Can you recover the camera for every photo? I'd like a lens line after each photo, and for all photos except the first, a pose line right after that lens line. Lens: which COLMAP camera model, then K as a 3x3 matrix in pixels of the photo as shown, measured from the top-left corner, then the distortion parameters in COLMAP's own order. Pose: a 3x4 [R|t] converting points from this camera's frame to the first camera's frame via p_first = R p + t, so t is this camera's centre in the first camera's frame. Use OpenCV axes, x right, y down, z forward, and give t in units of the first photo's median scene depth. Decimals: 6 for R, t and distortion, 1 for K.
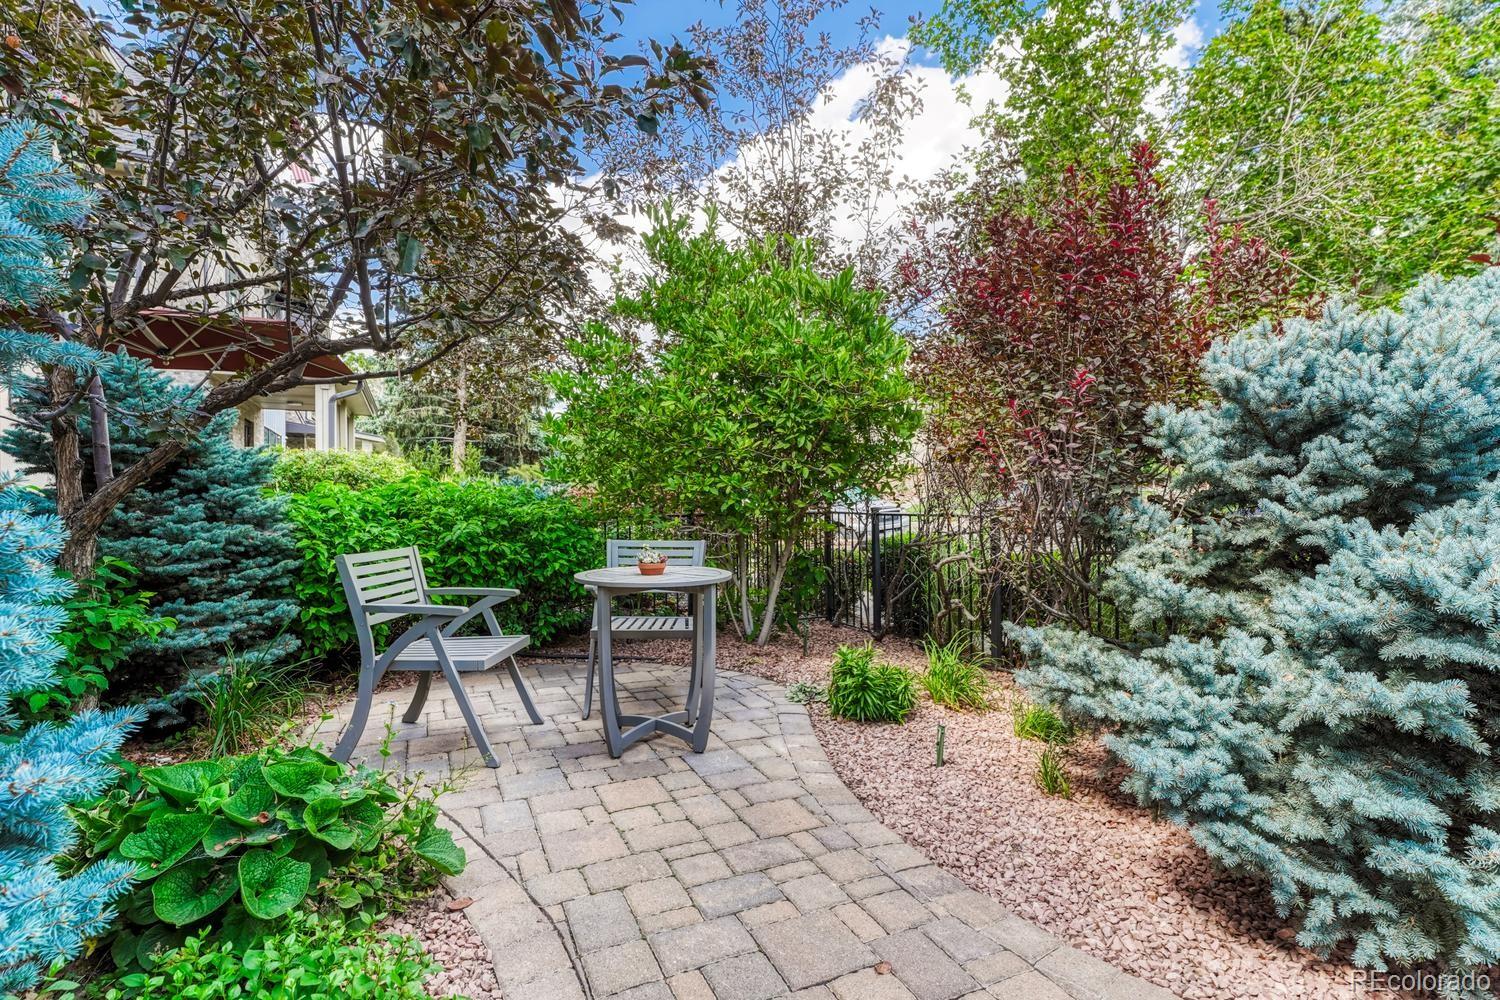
lens RADIAL K [[690.5, 0, 750.0], [0, 690.5, 500.7], [0, 0, 1]] dist [-0.000251, -0.000007]
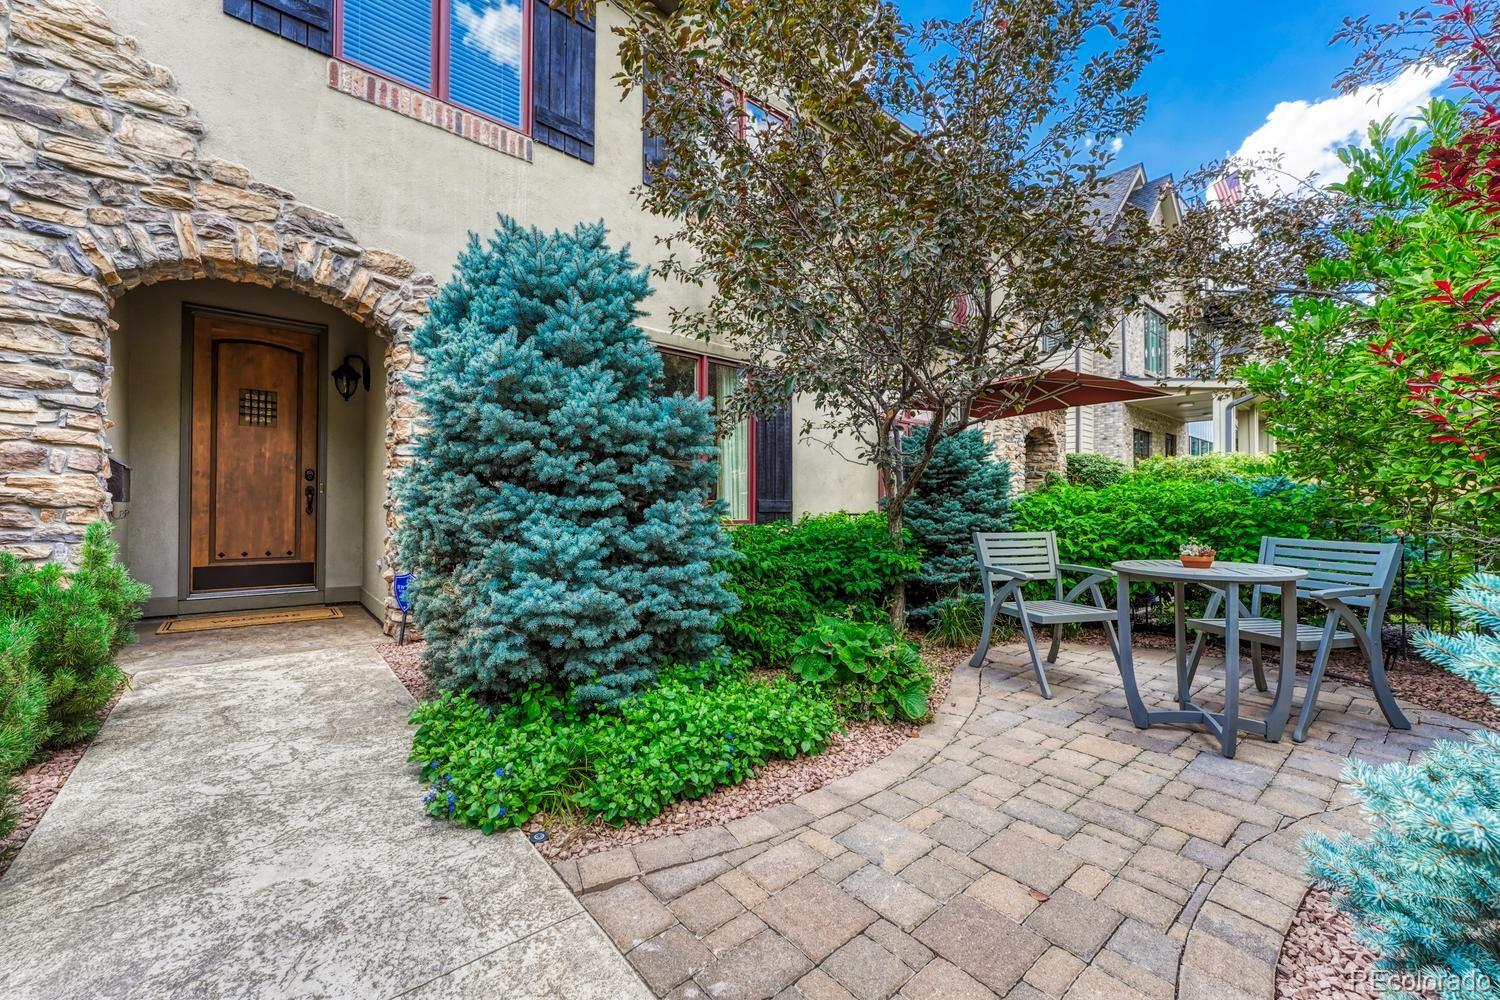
lens RADIAL K [[597.0, 0, 750.5], [0, 597.0, 501.8], [0, 0, 1]] dist [-0.000693, -0.000052]
pose [[0.255423, -0.006215, -0.966809, 0.525994], [0.006773, 0.999966, -0.004639, 0.009675], [0.966806, -0.005363, 0.255457, 0.142966]]
